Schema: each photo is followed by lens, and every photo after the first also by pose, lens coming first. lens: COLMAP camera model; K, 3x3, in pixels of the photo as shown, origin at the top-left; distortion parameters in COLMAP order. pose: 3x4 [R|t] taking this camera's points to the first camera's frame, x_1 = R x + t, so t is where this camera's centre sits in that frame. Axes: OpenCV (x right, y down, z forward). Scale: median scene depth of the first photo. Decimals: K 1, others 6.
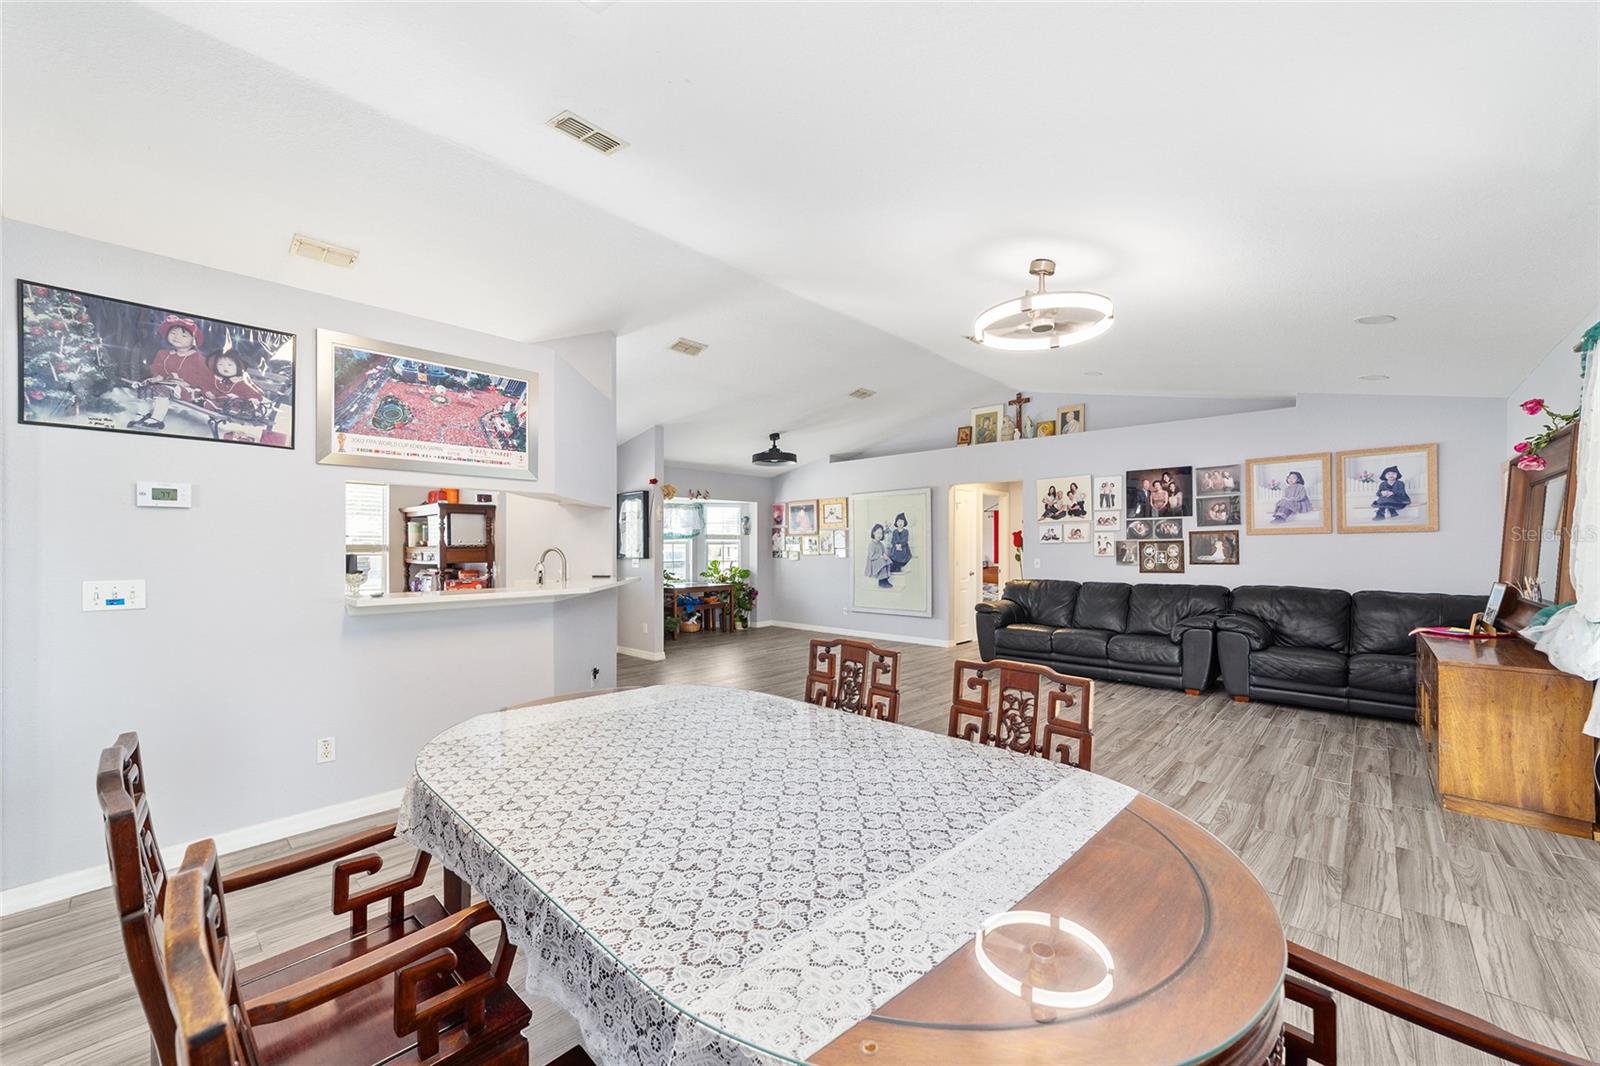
lens RADIAL K [[617.0, 0, 793.5], [0, 617.0, 553.8], [0, 0, 1]] dist [-0.014457, 0.007347]
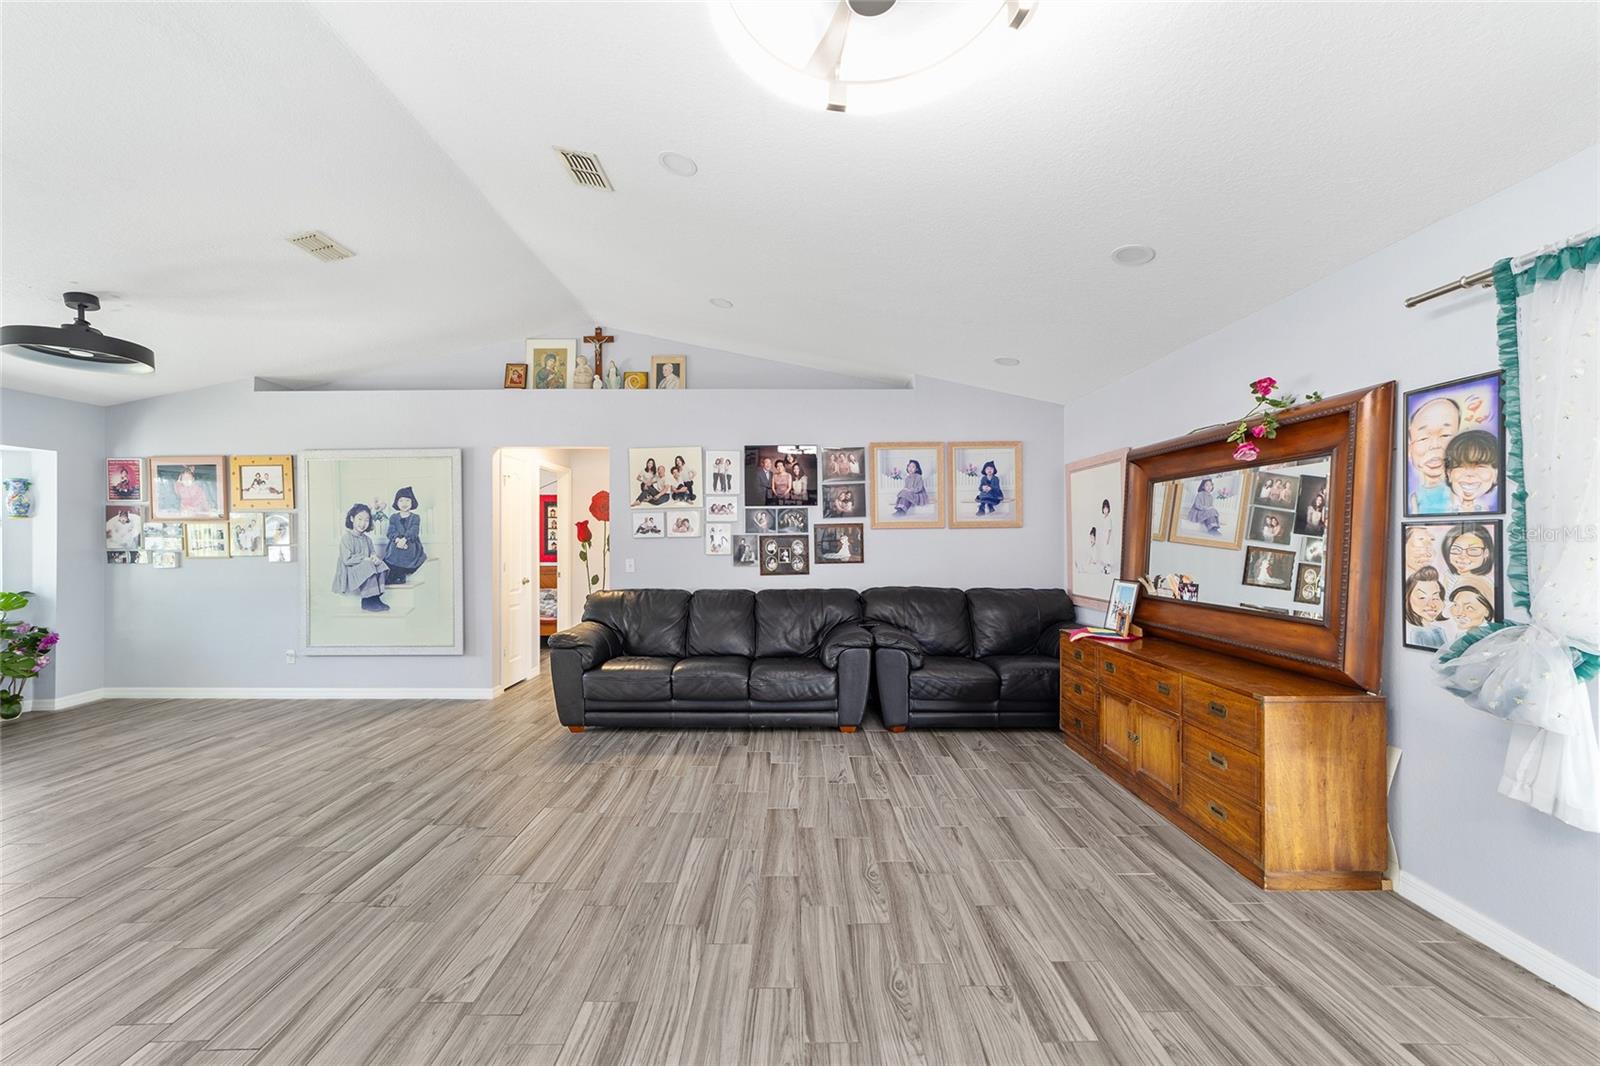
lens RADIAL K [[617.0, 0, 793.4], [0, 617.0, 536.1], [0, 0, 1]] dist [-0.014457, 0.007347]
pose [[0.728742, 0.003173, 0.684781, 0.054281], [0.008018, 0.999881, -0.013166, -0.009469], [-0.684742, 0.015085, 0.728630, 0.415246]]
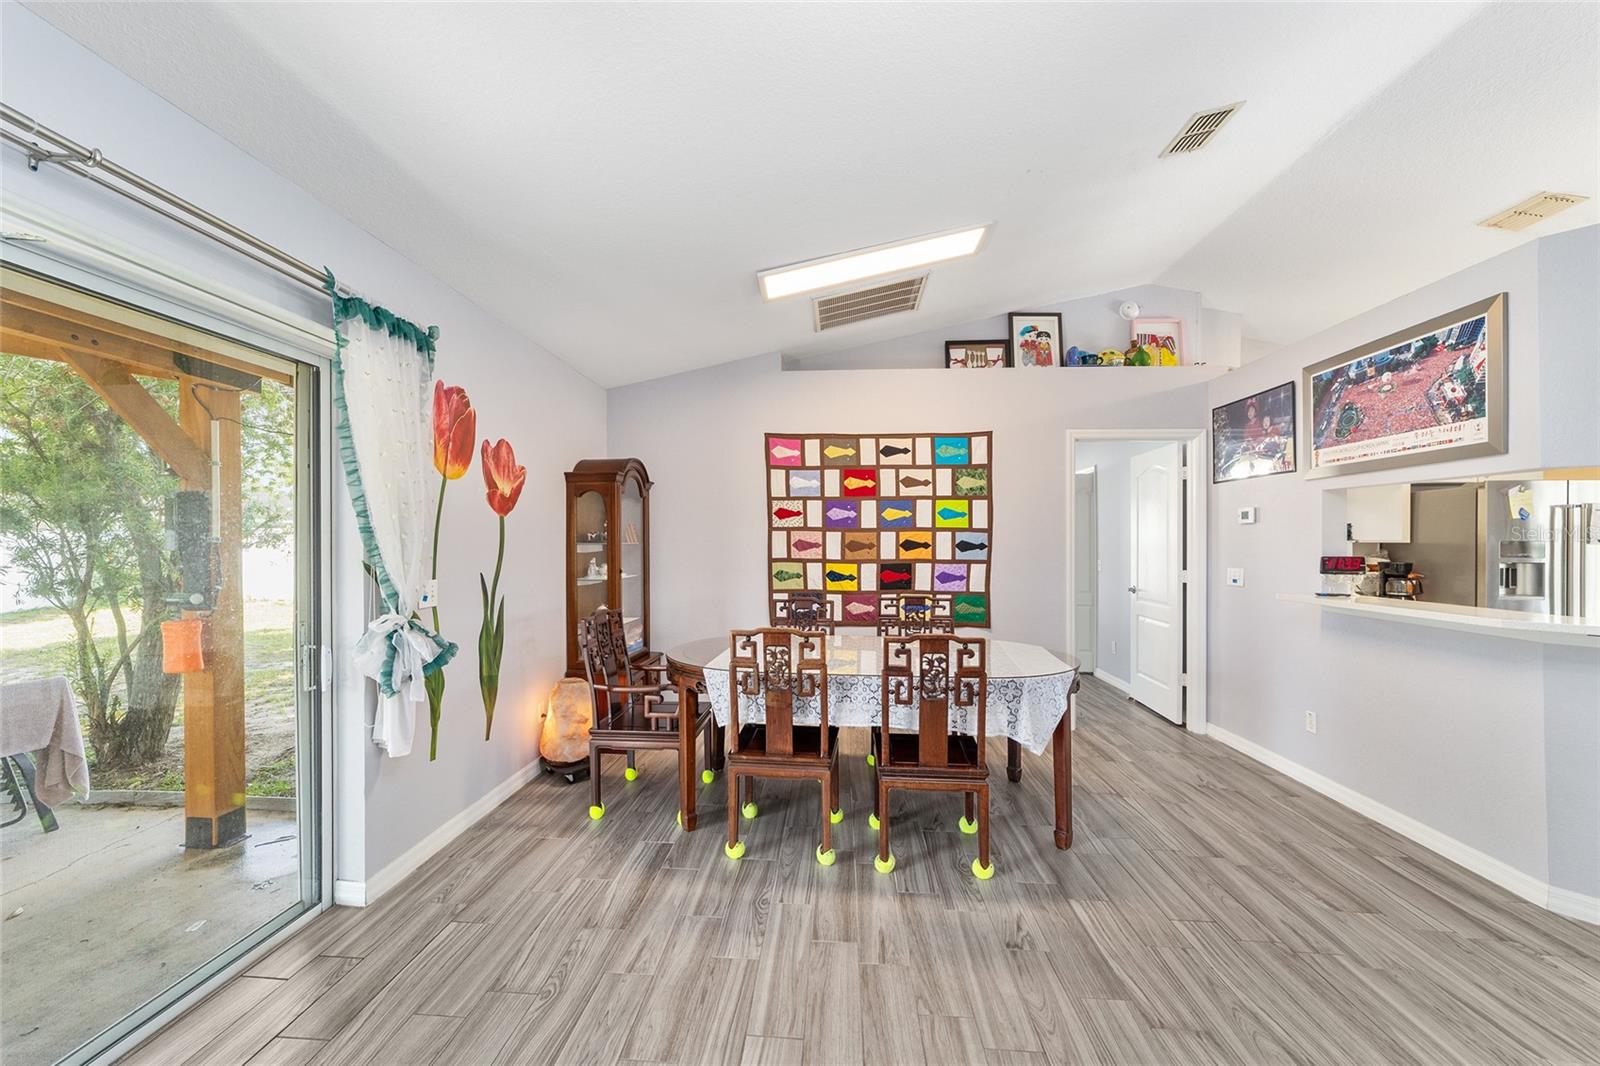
lens RADIAL K [[617.0, 0, 789.2], [0, 617.0, 546.2], [0, 0, 1]] dist [-0.014457, 0.007347]
pose [[-0.779726, 0.000599, -0.626120, 0.350108], [-0.011658, 0.999812, 0.015474, -0.010706], [0.626012, 0.019365, -0.779573, 0.594481]]
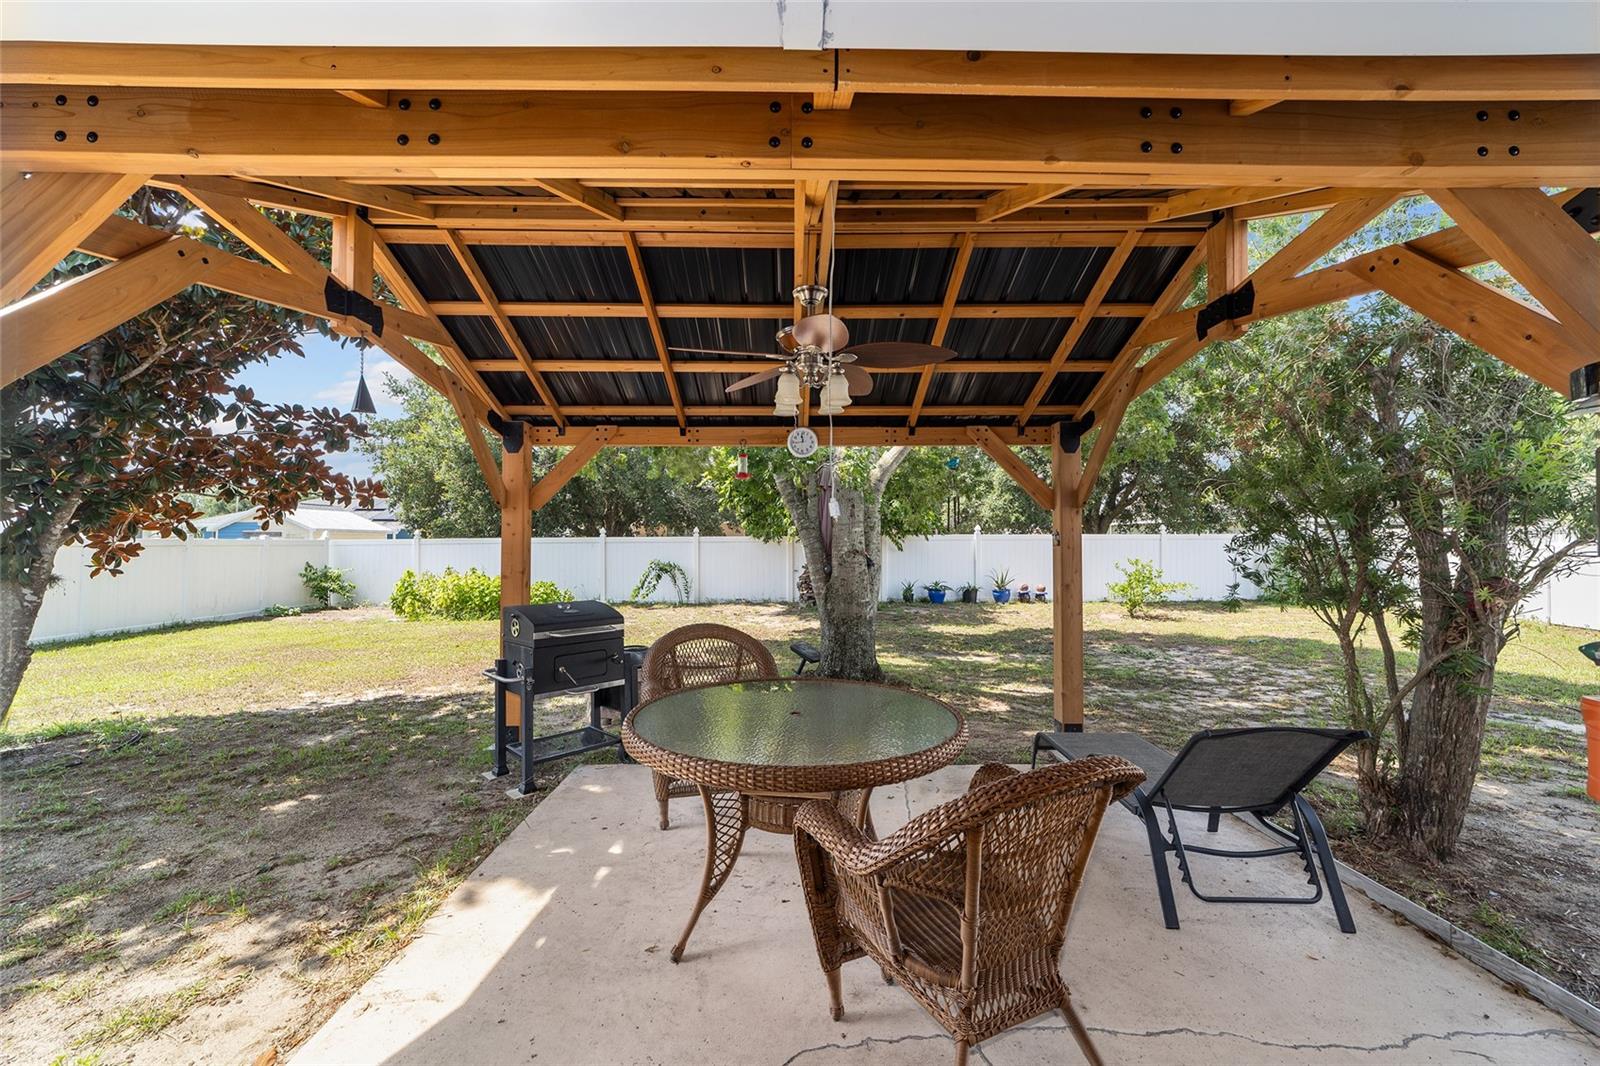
lens RADIAL K [[617.0, 0, 796.4], [0, 617.0, 537.2], [0, 0, 1]] dist [-0.014457, 0.007347]
pose [[-0.693833, 0.001375, 0.720134, 0.472725], [0.008645, 0.999942, 0.006420, -0.007766], [-0.720084, 0.010680, -0.693805, 0.321030]]
